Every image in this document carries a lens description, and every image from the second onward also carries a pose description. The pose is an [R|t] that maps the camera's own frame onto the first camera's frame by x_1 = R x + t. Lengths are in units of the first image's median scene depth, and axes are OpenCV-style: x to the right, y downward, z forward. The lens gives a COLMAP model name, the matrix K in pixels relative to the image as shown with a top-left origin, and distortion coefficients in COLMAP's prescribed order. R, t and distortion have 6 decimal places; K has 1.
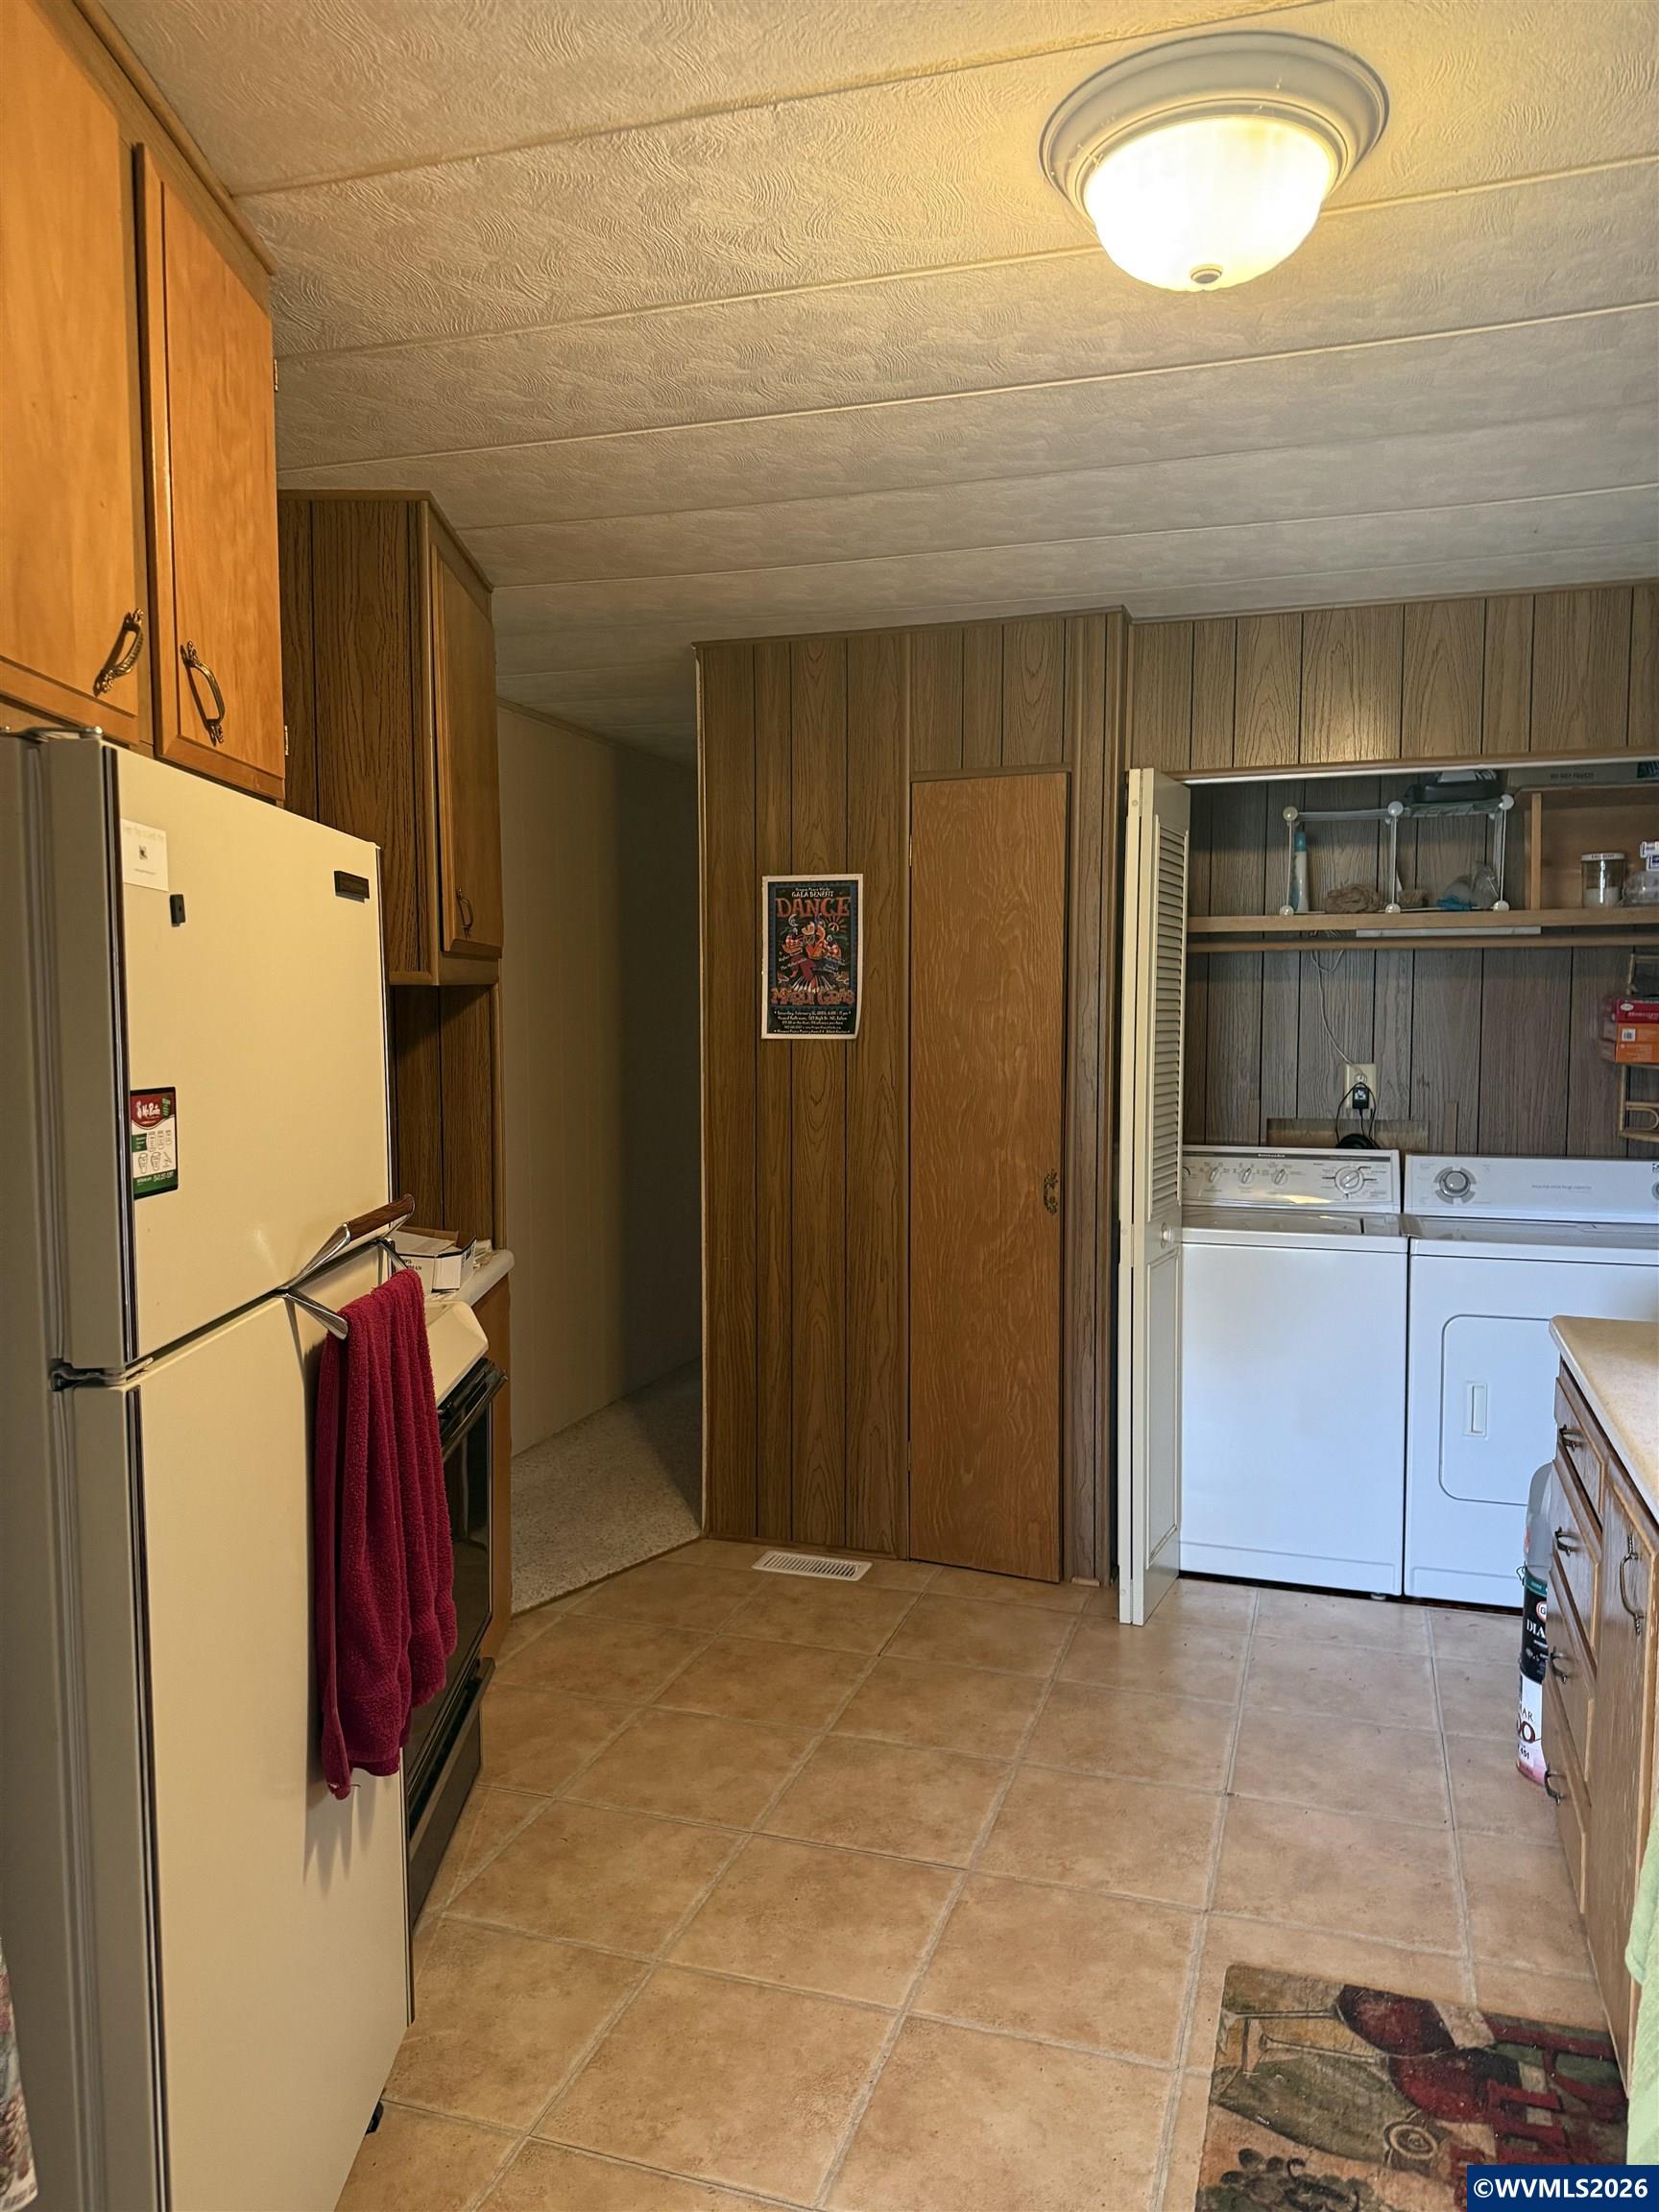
lens RADIAL K [[1561.5, 0, 829.5], [0, 1561.5, 1106.0], [0, 0, 1]] dist [0.005810, -0.008238]
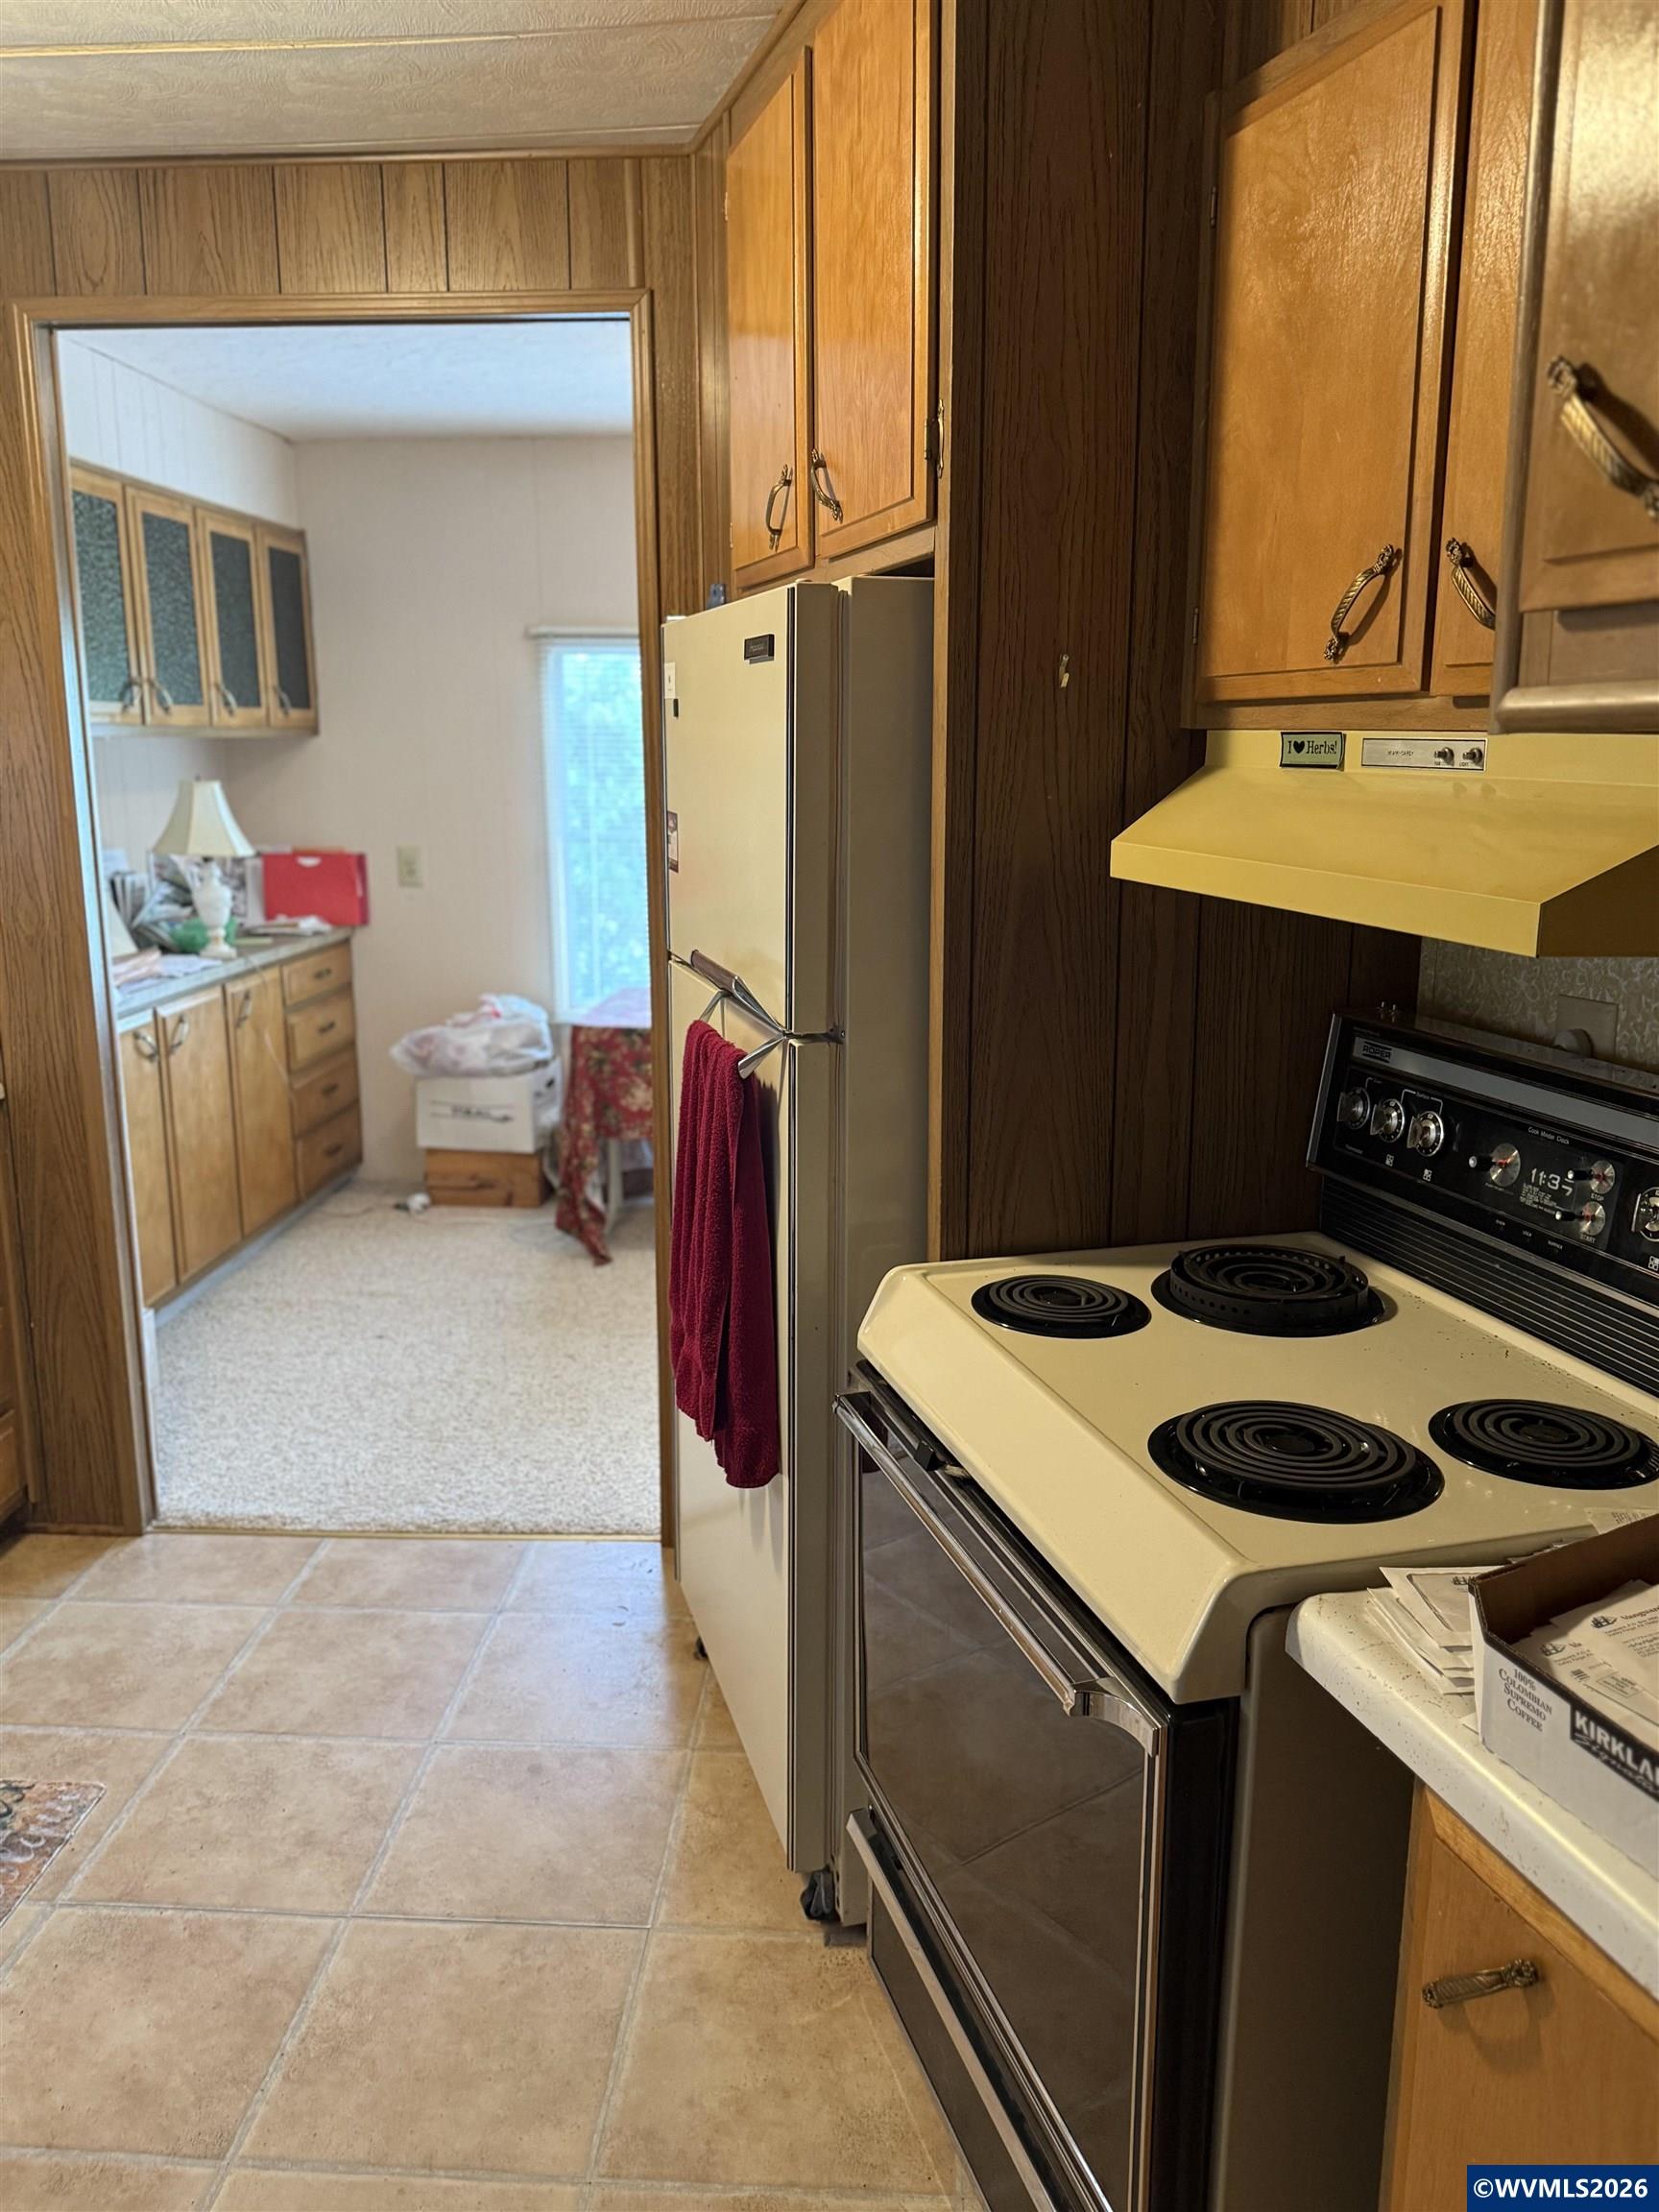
lens RADIAL K [[1706.2, 0, 829.5], [0, 1706.2, 1106.0], [0, 0, 1]] dist [0.006781, -0.002908]
pose [[-0.964221, 0.055535, -0.259219, -0.032966], [-0.016775, 0.963071, 0.268726, -0.090150], [0.264570, 0.263460, -0.927681, 1.232121]]
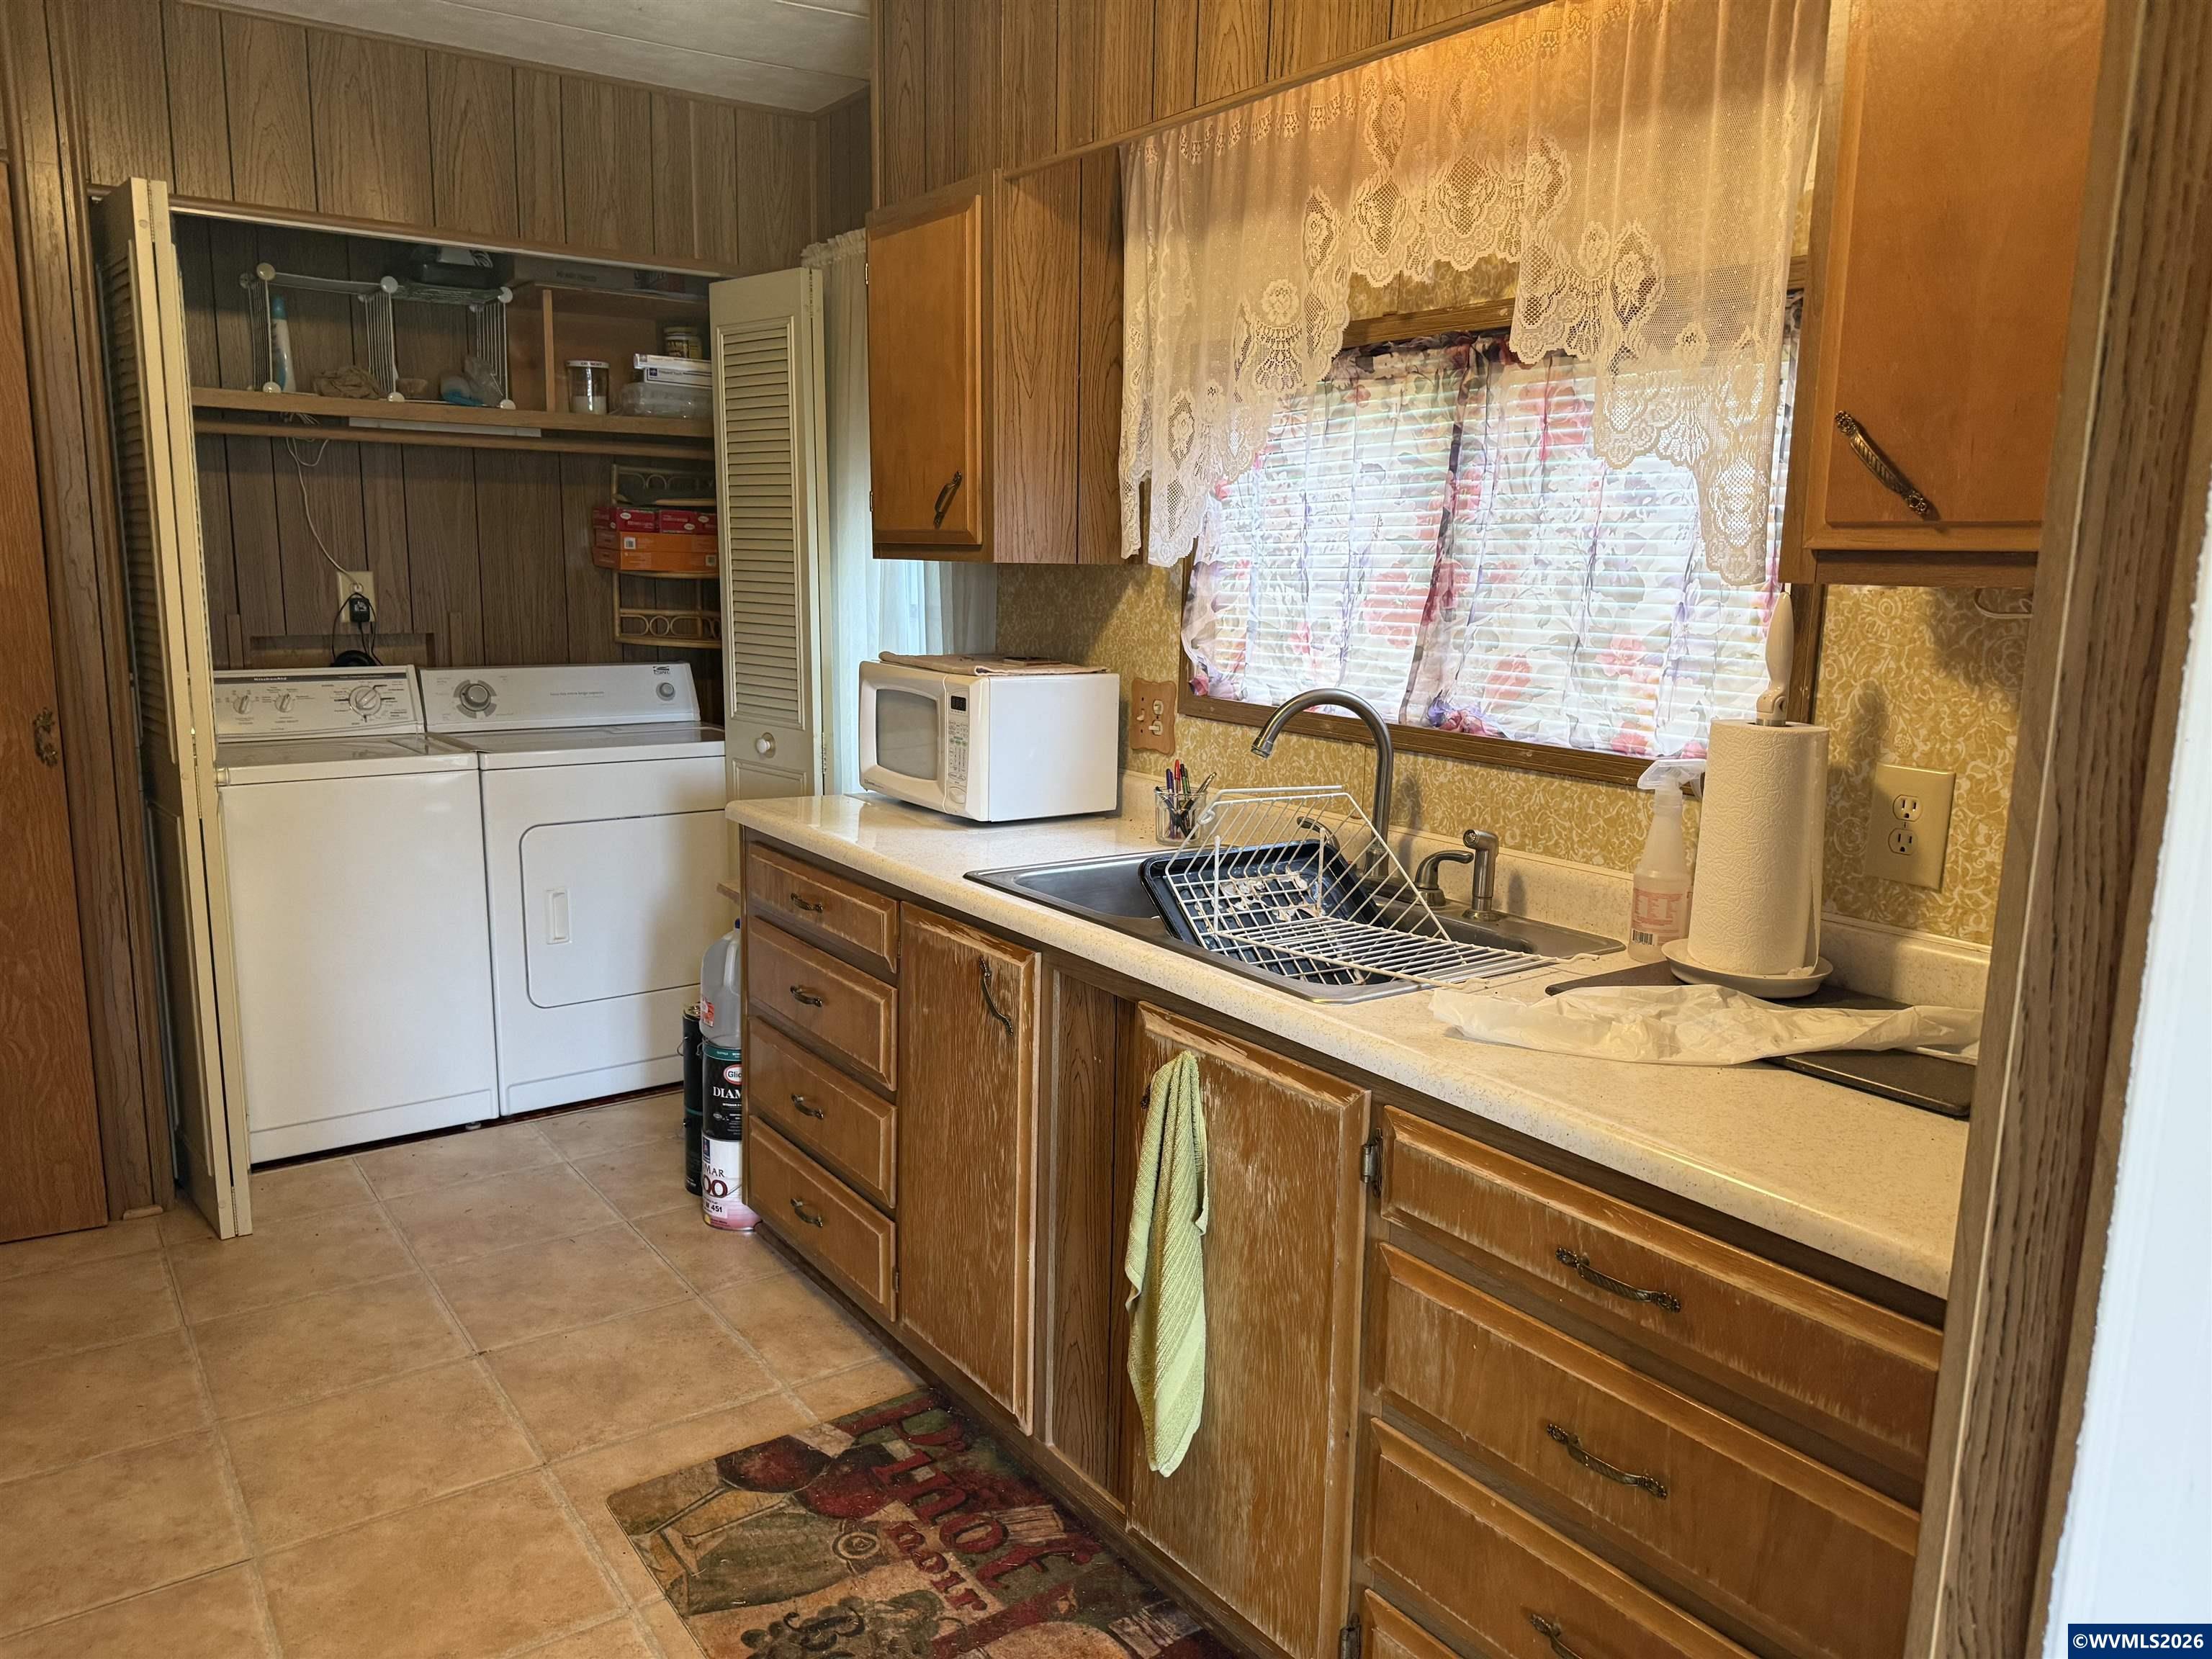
lens RADIAL K [[1561.5, 0, 1106.0], [0, 1561.5, 829.5], [0, 0, 1]] dist [0.005810, -0.008238]
pose [[0.586231, -0.132797, 0.799186, -0.224958], [0.034428, 0.989666, 0.139195, 0.014277], [-0.809412, -0.054086, 0.584745, 0.167418]]
